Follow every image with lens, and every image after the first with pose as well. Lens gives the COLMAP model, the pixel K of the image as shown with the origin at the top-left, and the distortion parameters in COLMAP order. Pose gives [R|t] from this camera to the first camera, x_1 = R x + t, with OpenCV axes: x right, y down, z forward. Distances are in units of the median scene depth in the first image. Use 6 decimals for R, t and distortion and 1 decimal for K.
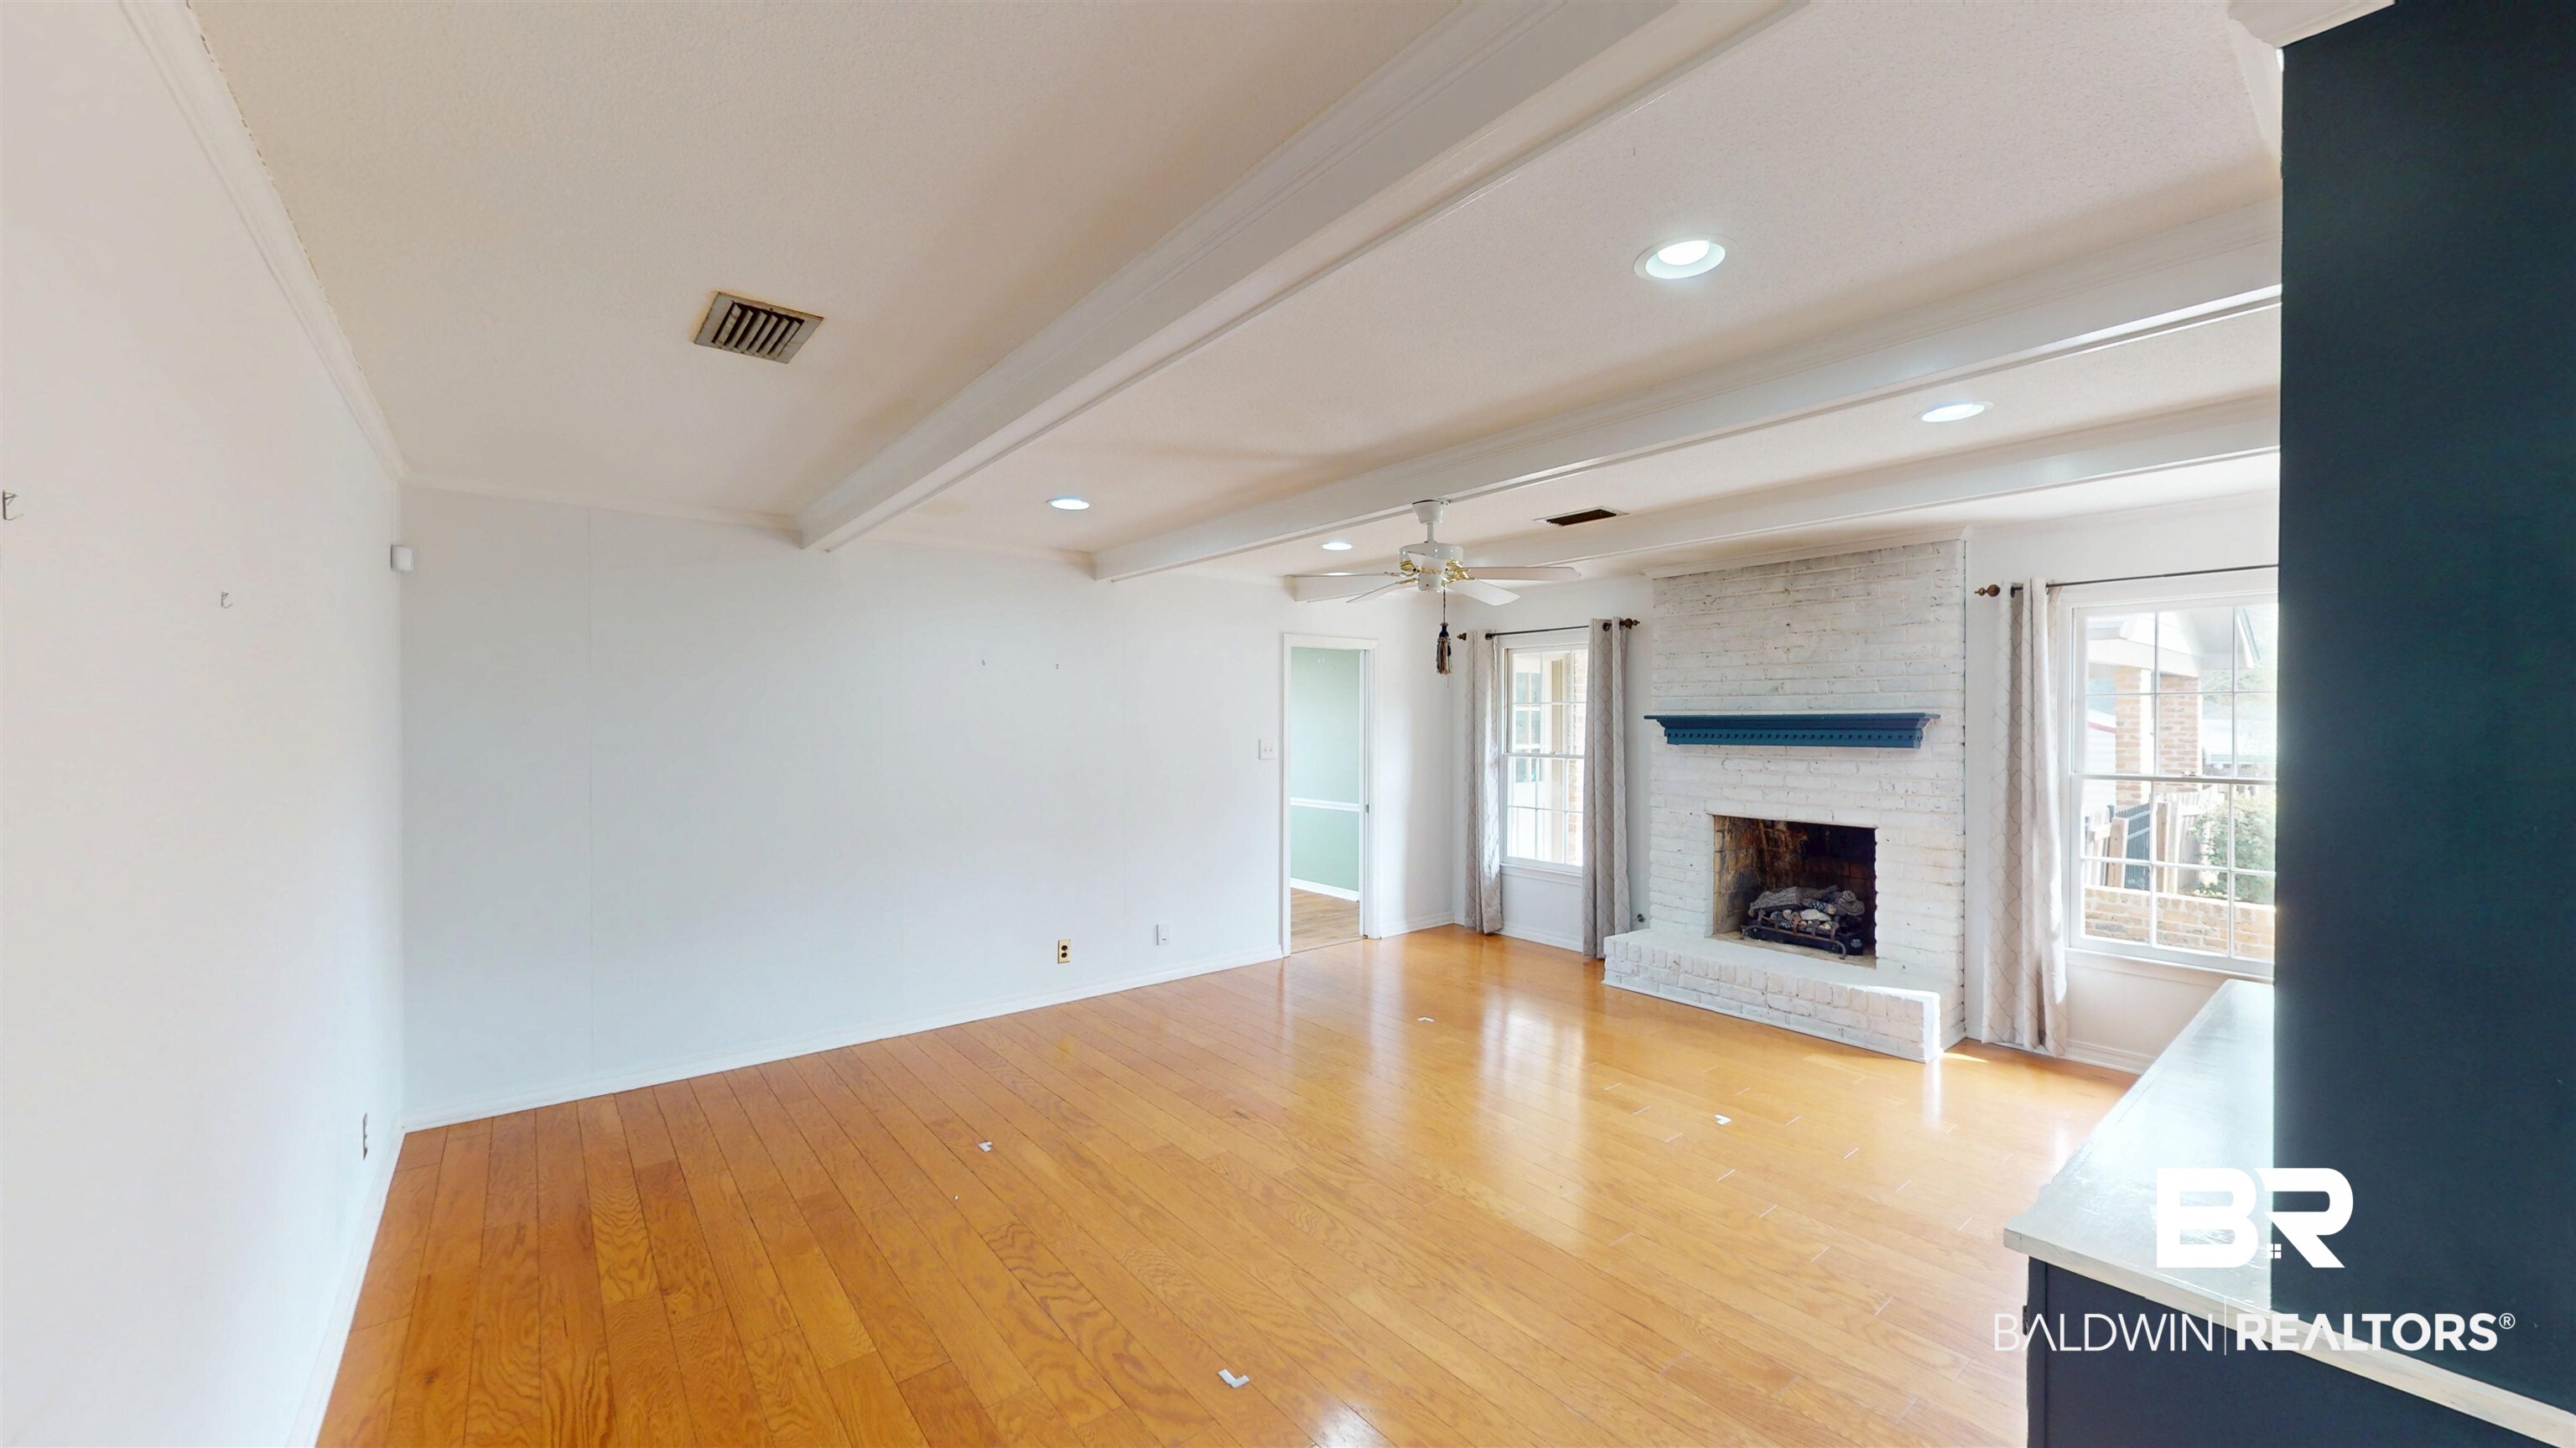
lens RADIAL K [[940.6, 0, 1288.0], [0, 940.6, 724.0], [0, 0, 1]] dist [0.000687, -0.000032]
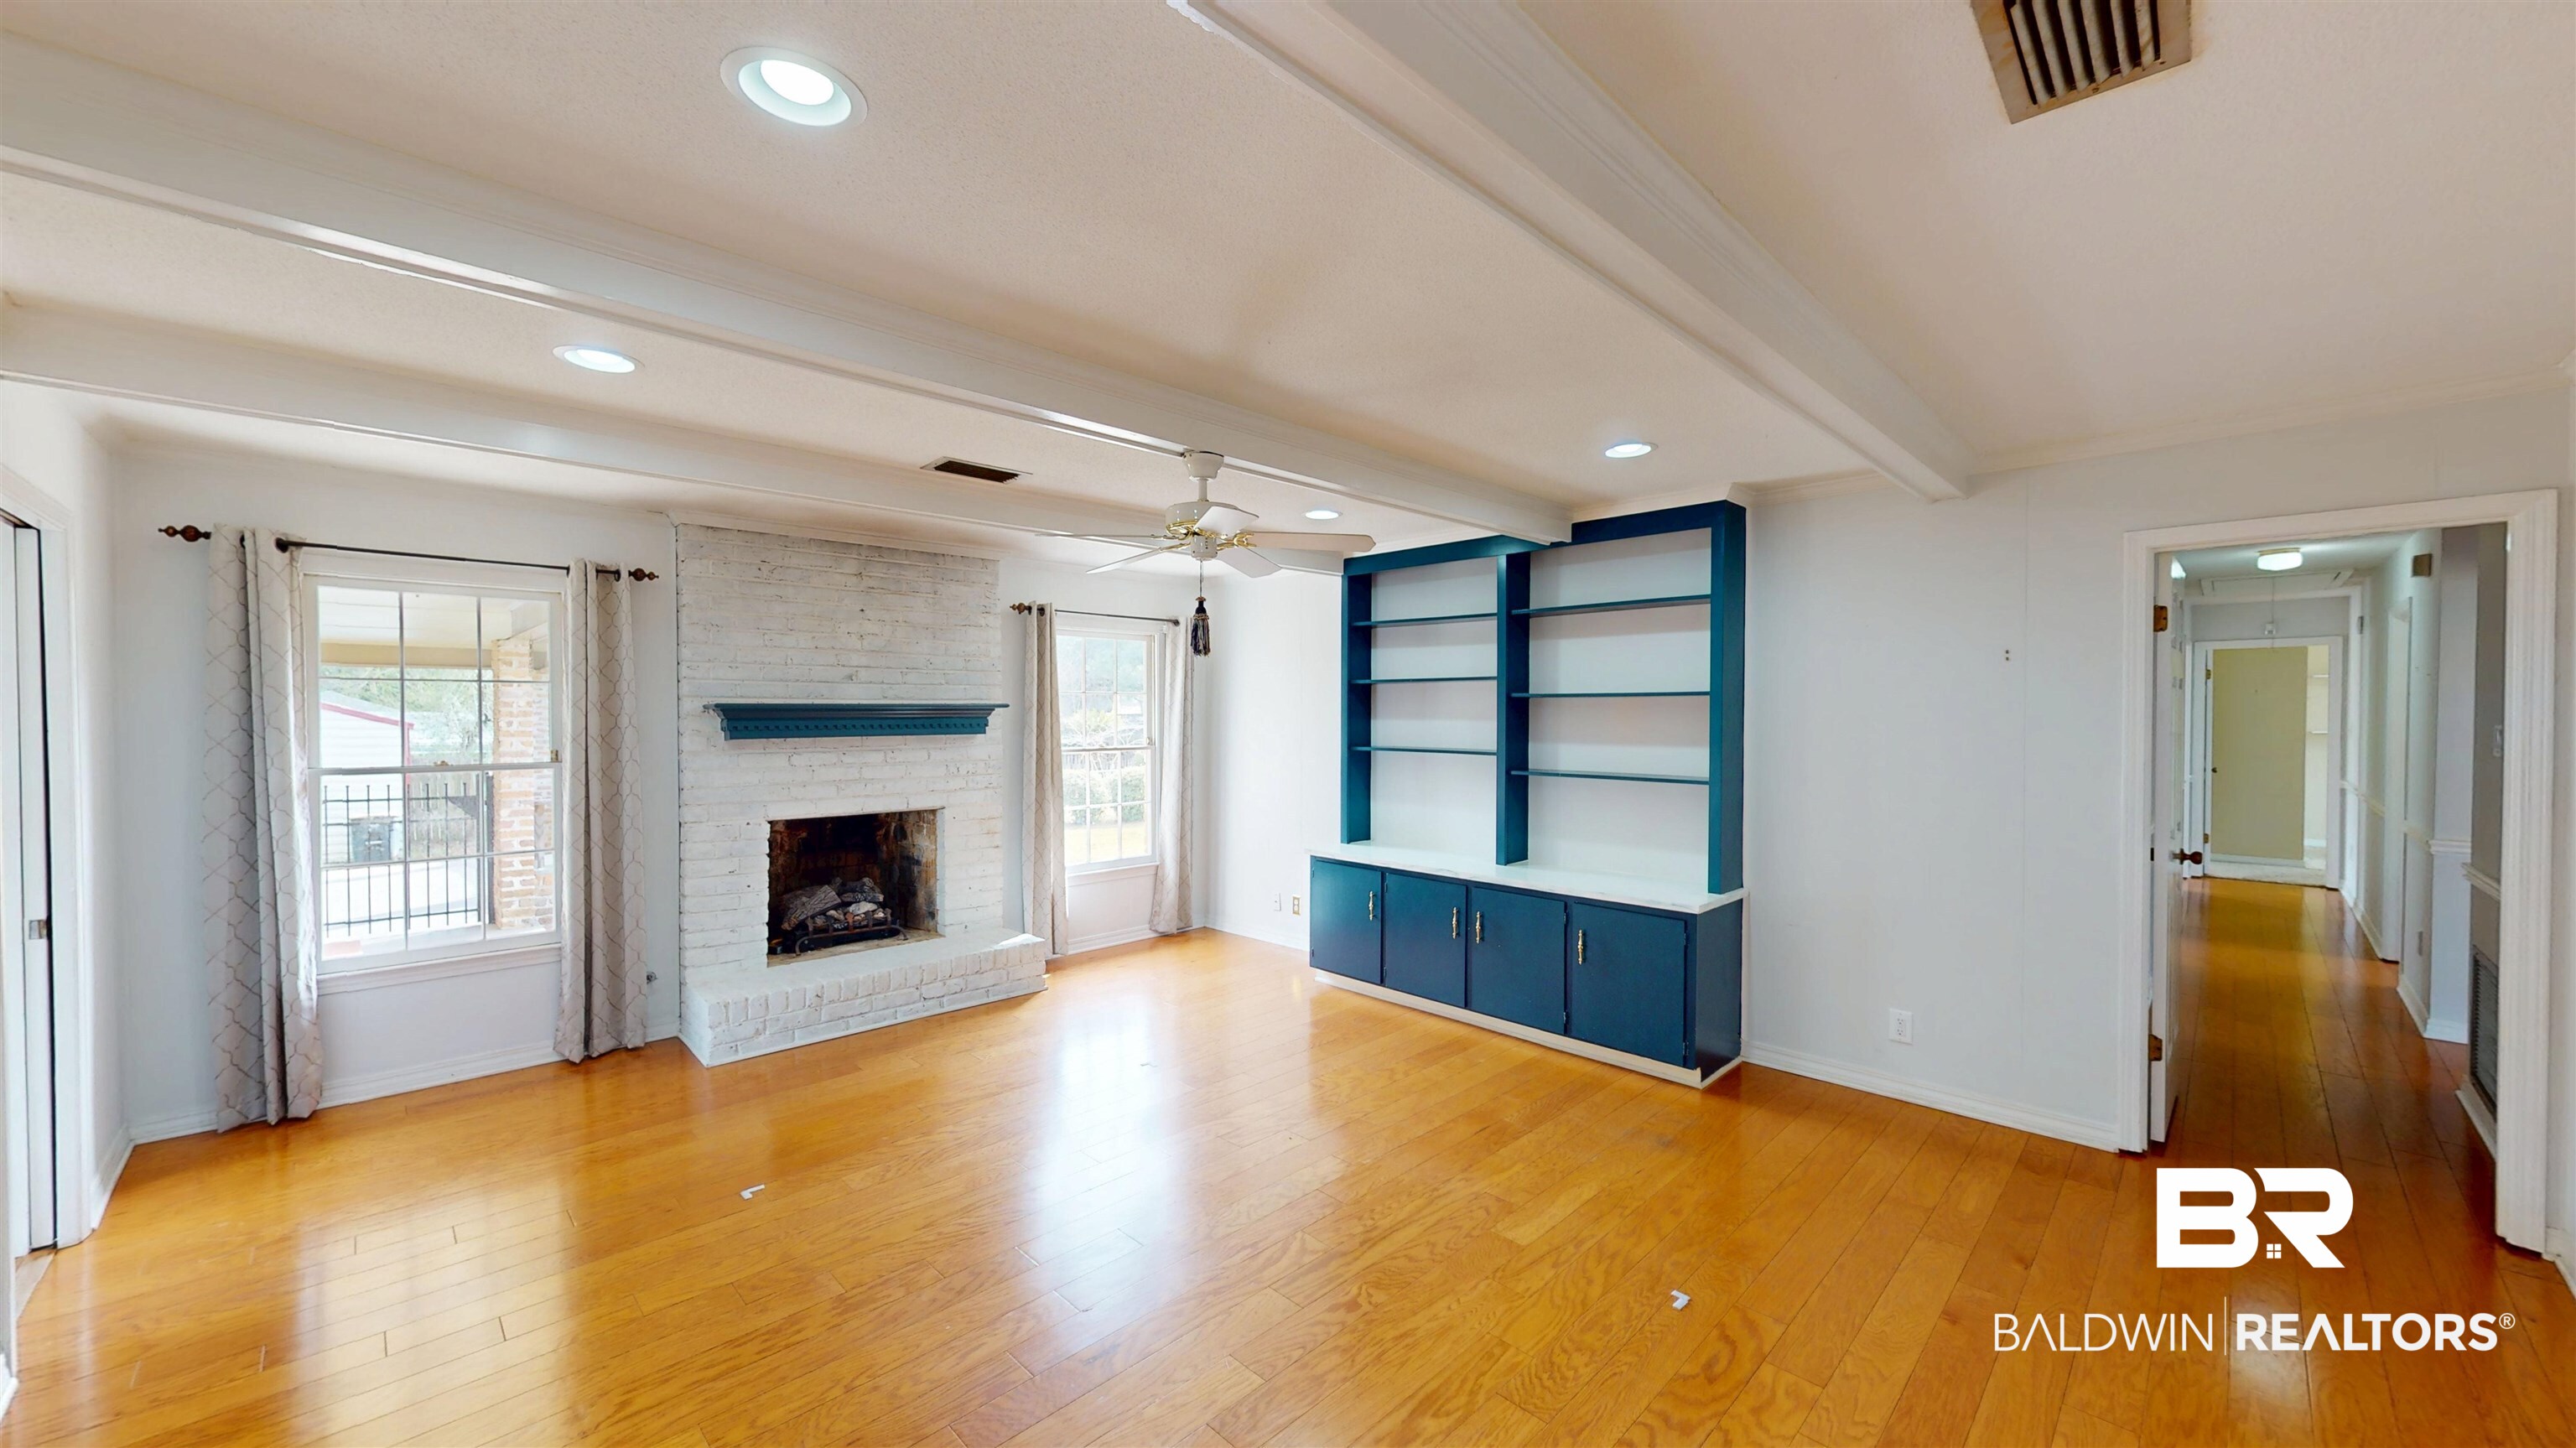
lens RADIAL K [[940.6, 0, 1288.0], [0, 940.6, 724.0], [0, 0, 1]] dist [0.000687, -0.000032]
pose [[-0.100632, -0.013393, 0.994834, -0.471738], [0.003531, 0.999898, 0.013818, -0.001170], [-0.994917, 0.004903, -0.100575, 0.667228]]
